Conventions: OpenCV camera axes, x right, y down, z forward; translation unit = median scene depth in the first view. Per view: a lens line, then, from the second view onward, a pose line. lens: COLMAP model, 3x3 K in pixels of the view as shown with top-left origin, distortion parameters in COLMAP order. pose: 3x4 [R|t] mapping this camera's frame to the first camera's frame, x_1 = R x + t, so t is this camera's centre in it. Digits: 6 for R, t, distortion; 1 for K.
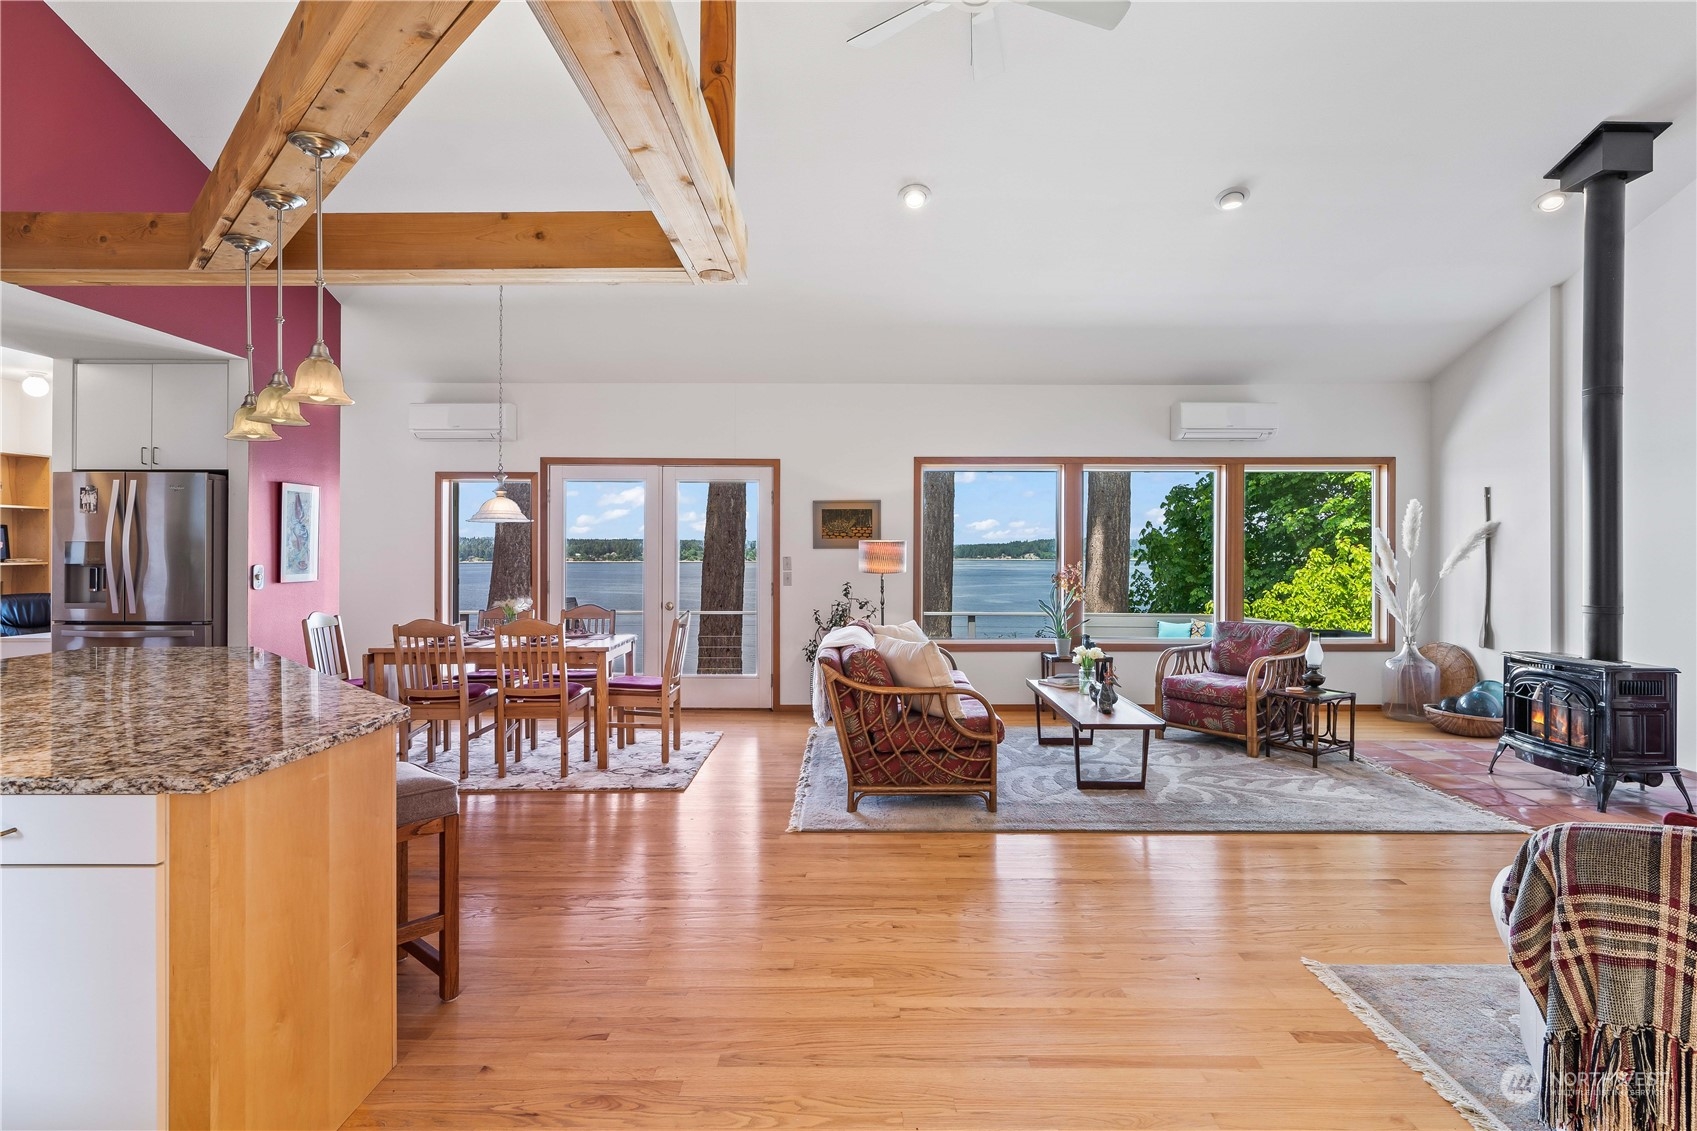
lens RADIAL K [[855.9, 0, 857.4], [0, 855.9, 548.8], [0, 0, 1]] dist [-0.004928, 0.001122]
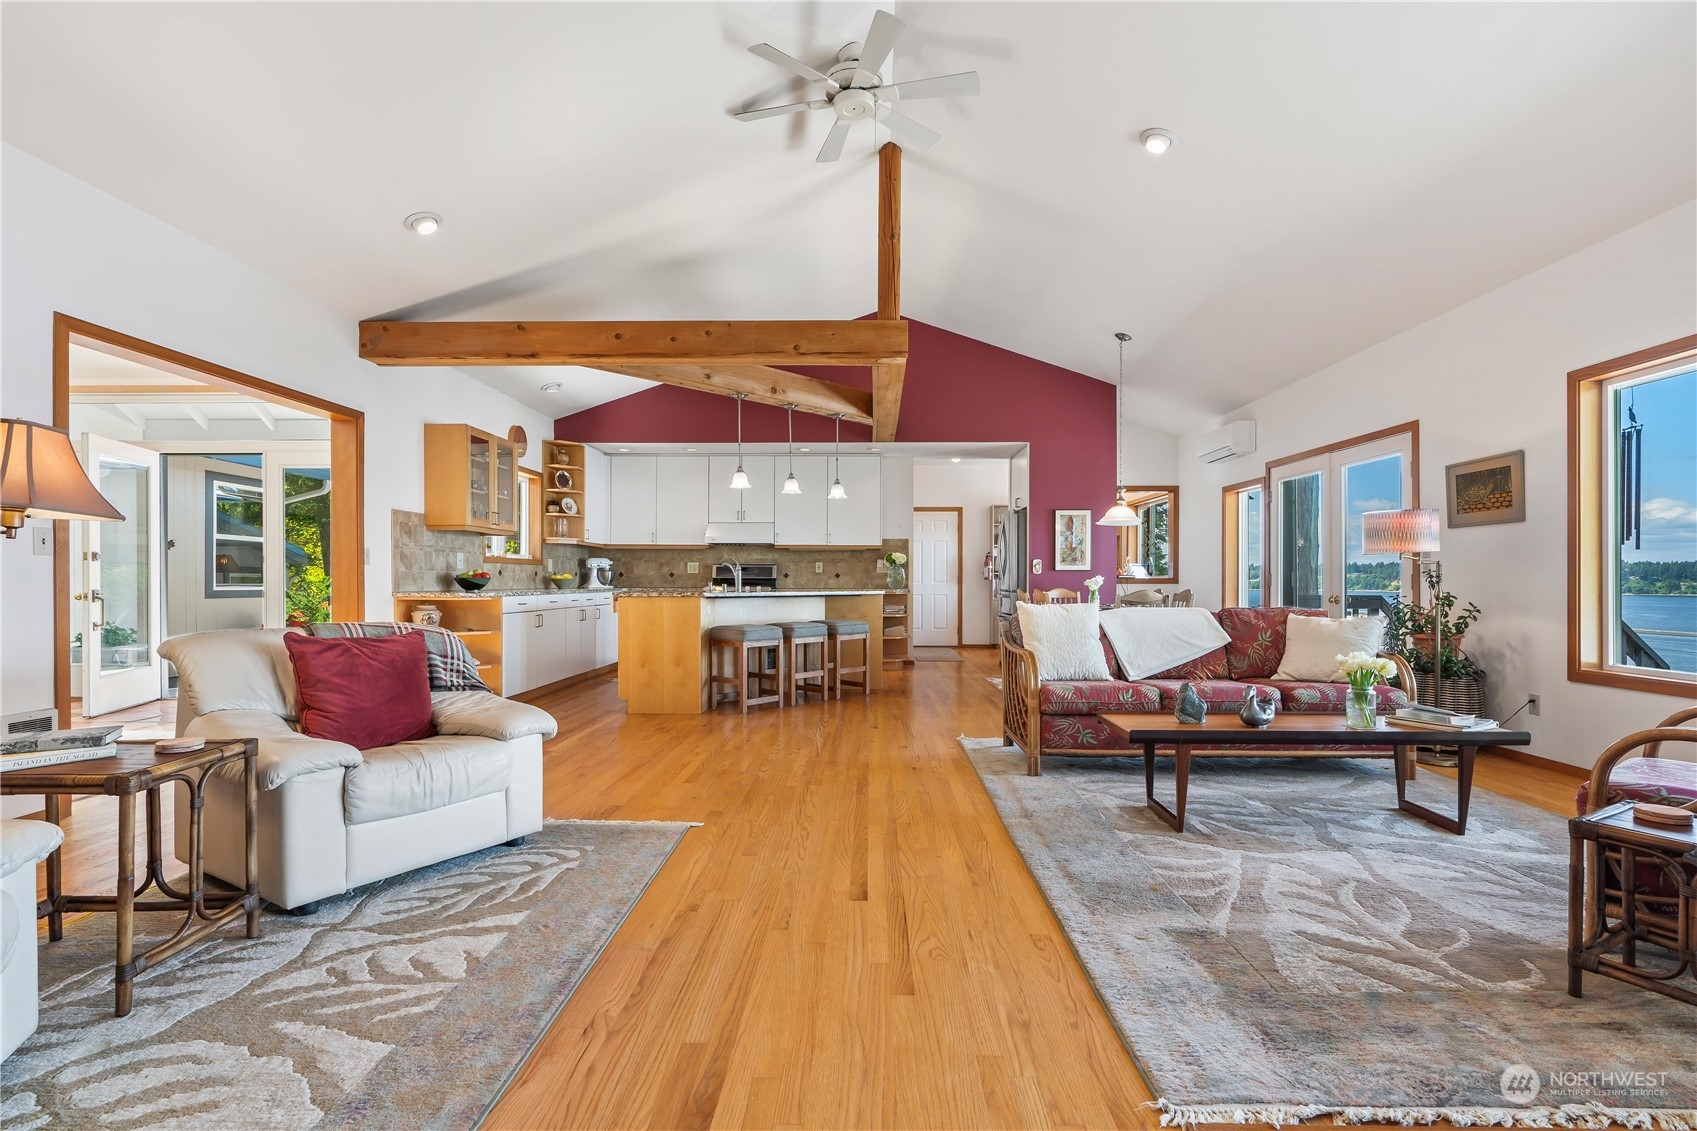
lens RADIAL K [[777.2, 0, 845.4], [0, 777.2, 586.4], [0, 0, 1]] dist [-0.018301, 0.009858]
pose [[-0.030115, 0.007254, -0.999520, 0.949614], [0.001230, 0.999973, 0.007220, 0.066612], [0.999546, -0.001012, -0.030123, 0.709145]]
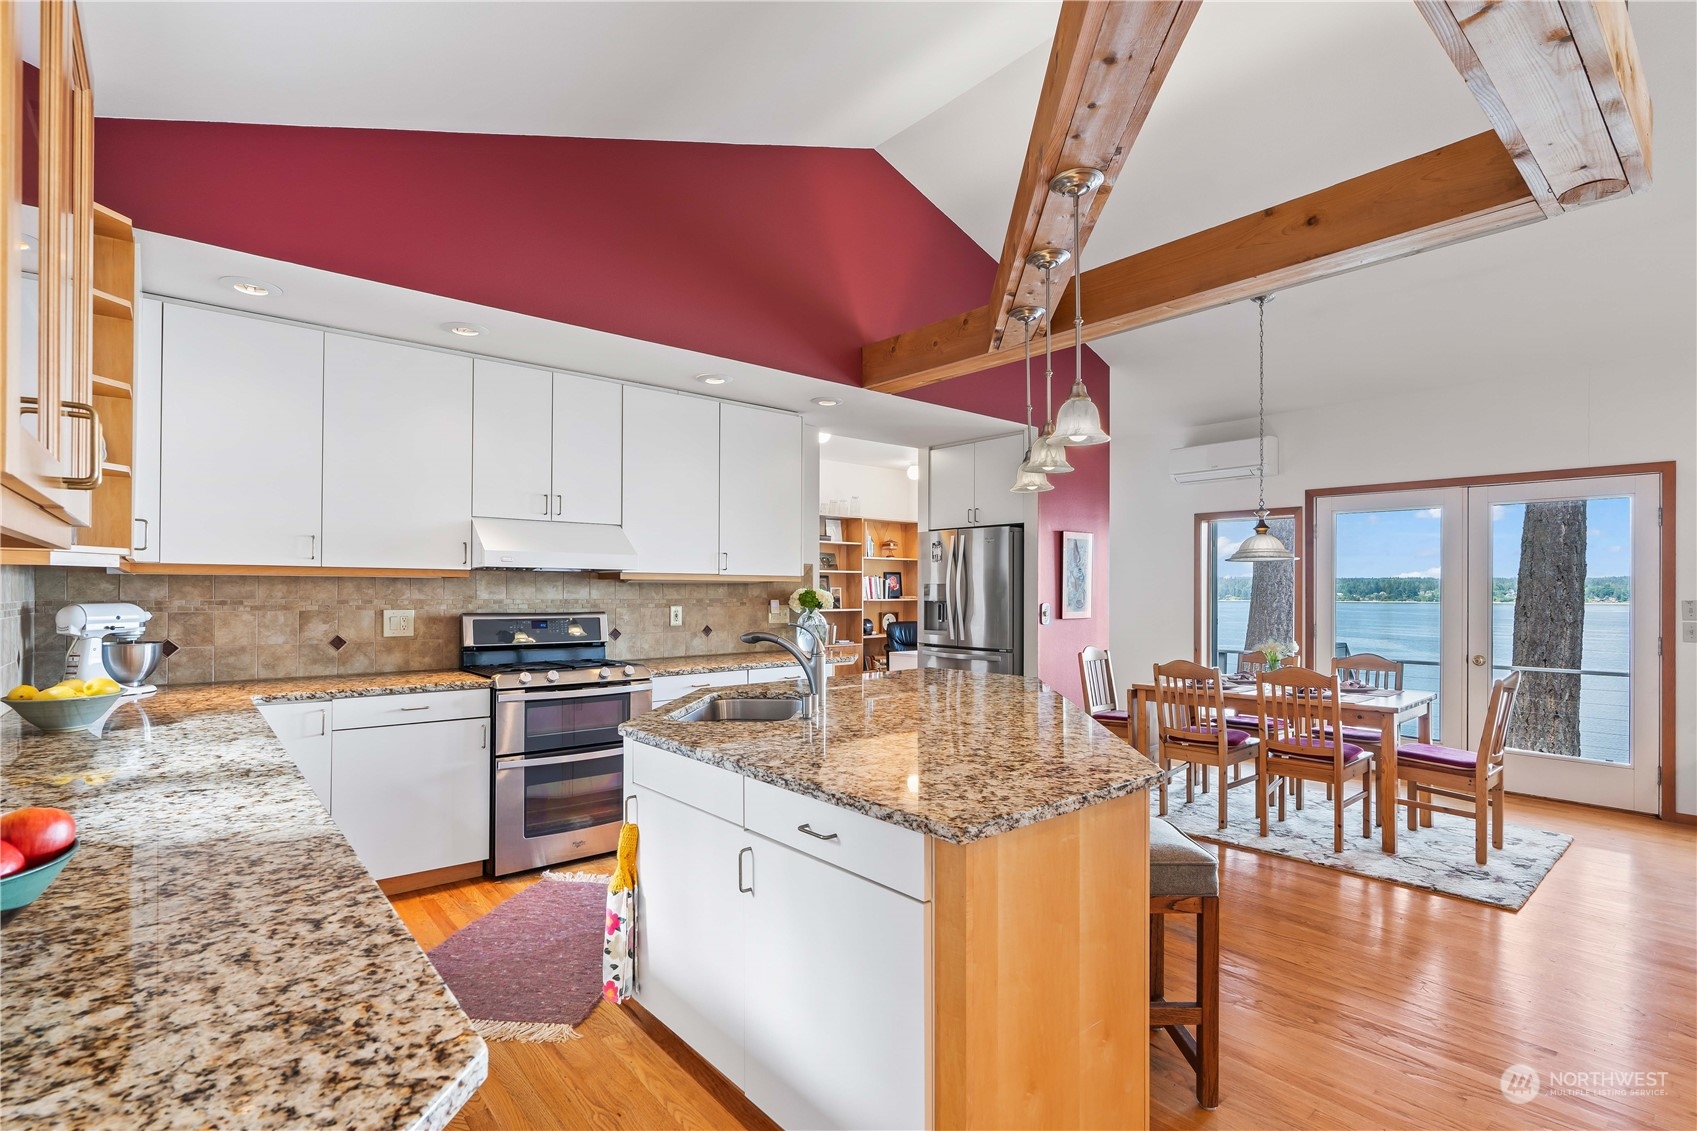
lens RADIAL K [[798.7, 0, 848.3], [0, 798.7, 587.3], [0, 0, 1]] dist [-0.008223, 0.001080]
pose [[0.645797, -0.001269, -0.763508, -0.046946], [0.000482, 0.999999, -0.001254, -0.001524], [0.763509, 0.000441, 0.645797, 0.097490]]
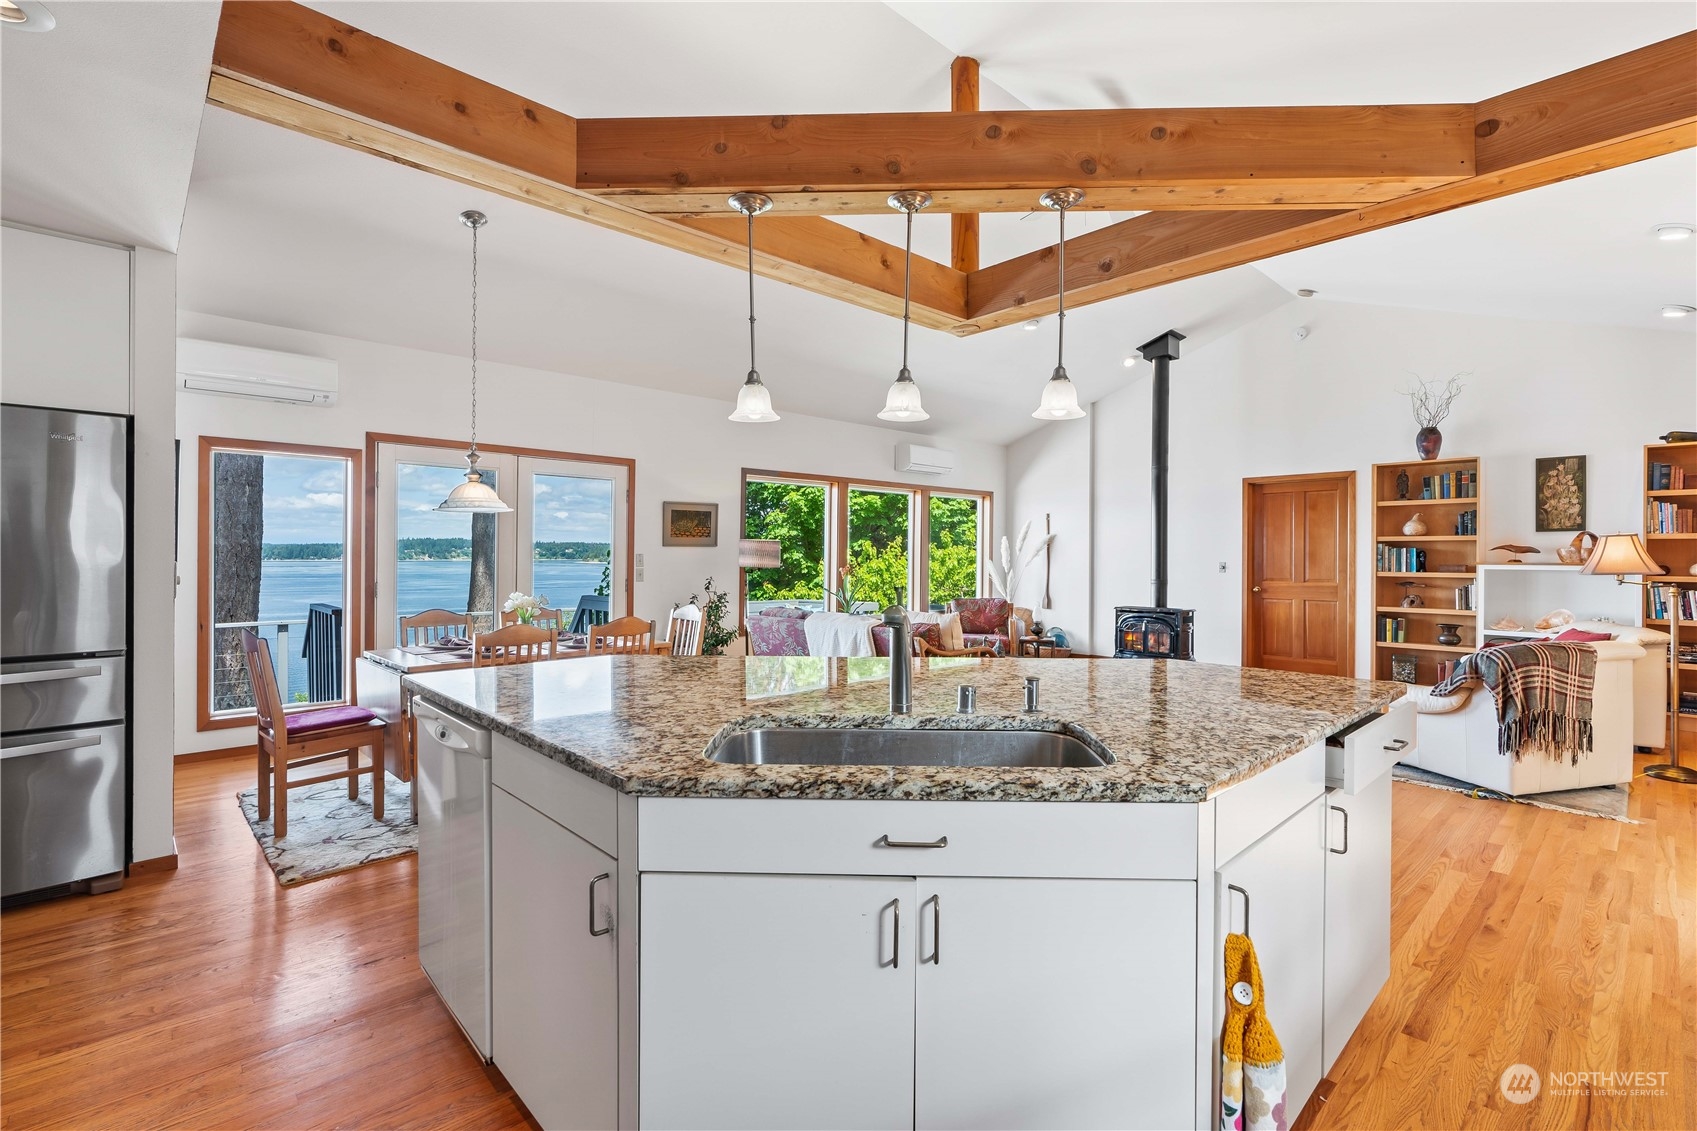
lens RADIAL K [[767.3, 0, 851.1], [0, 767.3, 559.0], [0, 0, 1]] dist [-0.006127, -0.000195]
pose [[0.729376, -0.002296, 0.684109, -0.780565], [-0.005272, 0.999946, 0.008977, 0.008626], [-0.684093, -0.010155, 0.729324, 0.210431]]
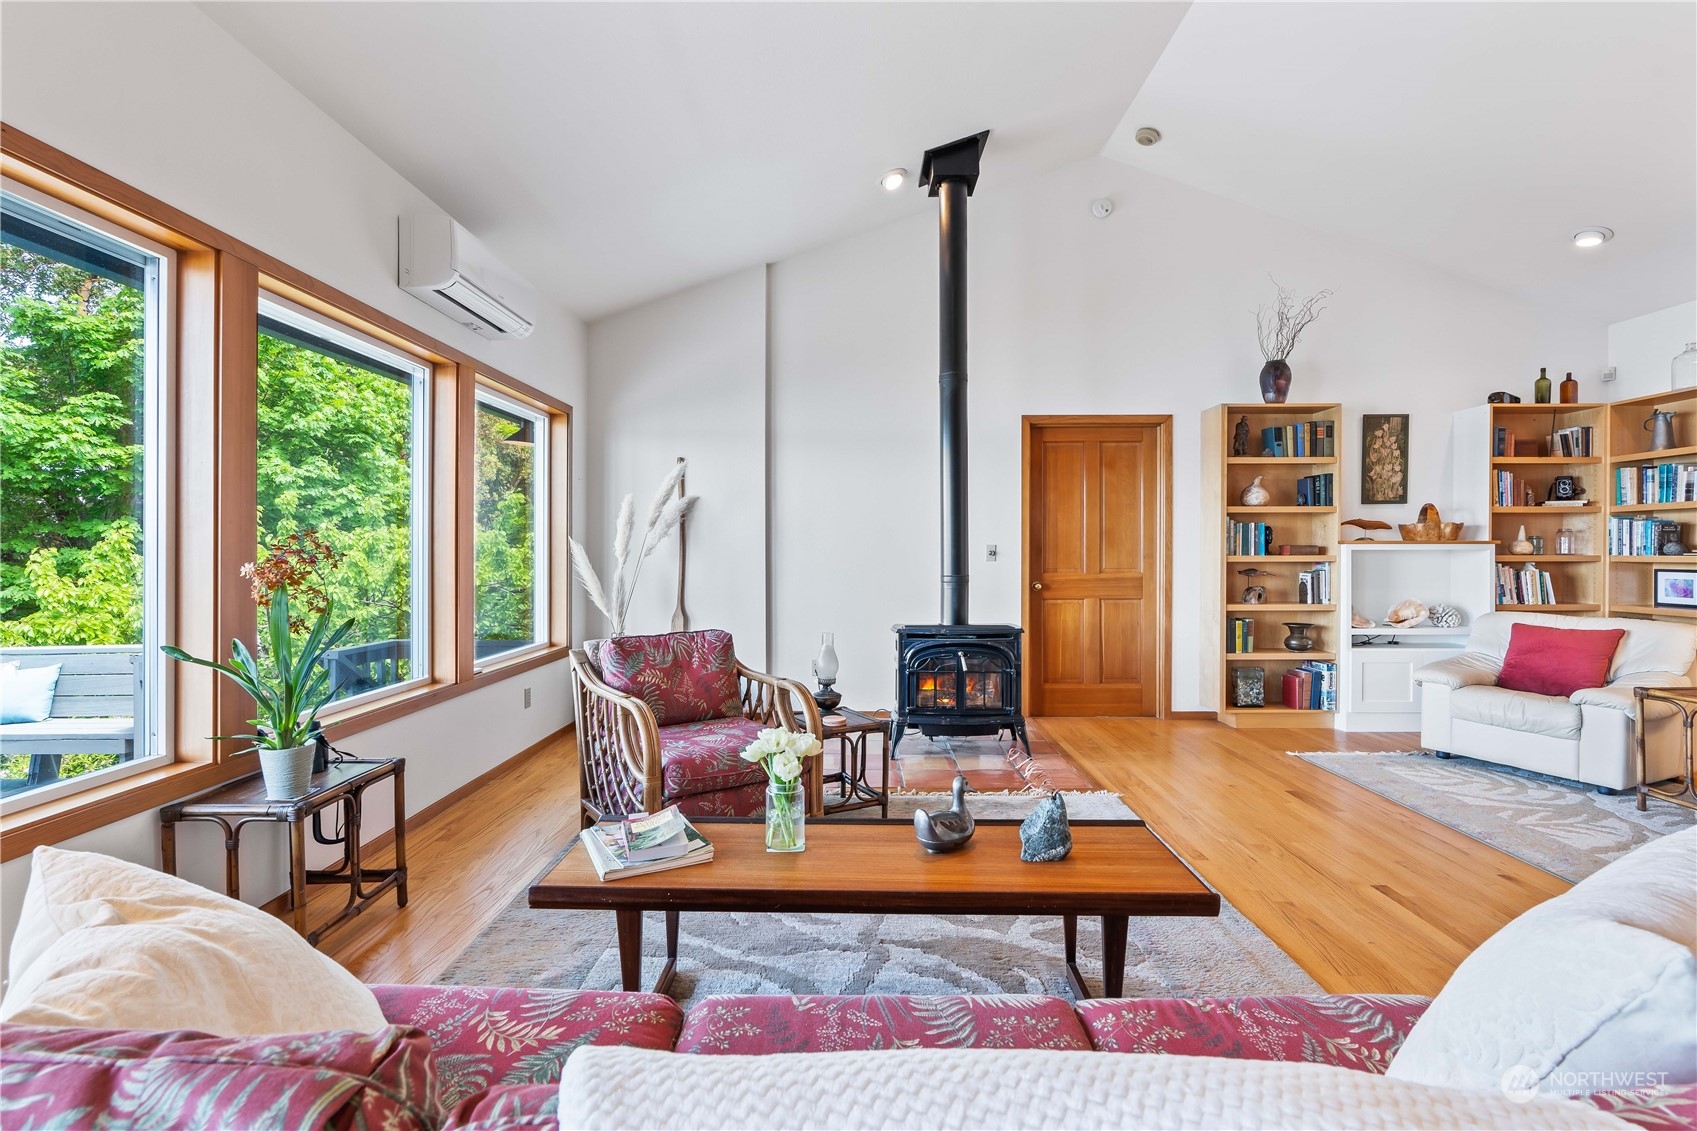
lens RADIAL K [[767.3, 0, 851.1], [0, 767.3, 559.0], [0, 0, 1]] dist [-0.006127, -0.000195]
pose [[0.014569, -0.013660, 0.999801, -0.102547], [-0.002537, 0.999903, 0.013699, 0.031924], [-0.999891, -0.002736, 0.014533, 1.075840]]
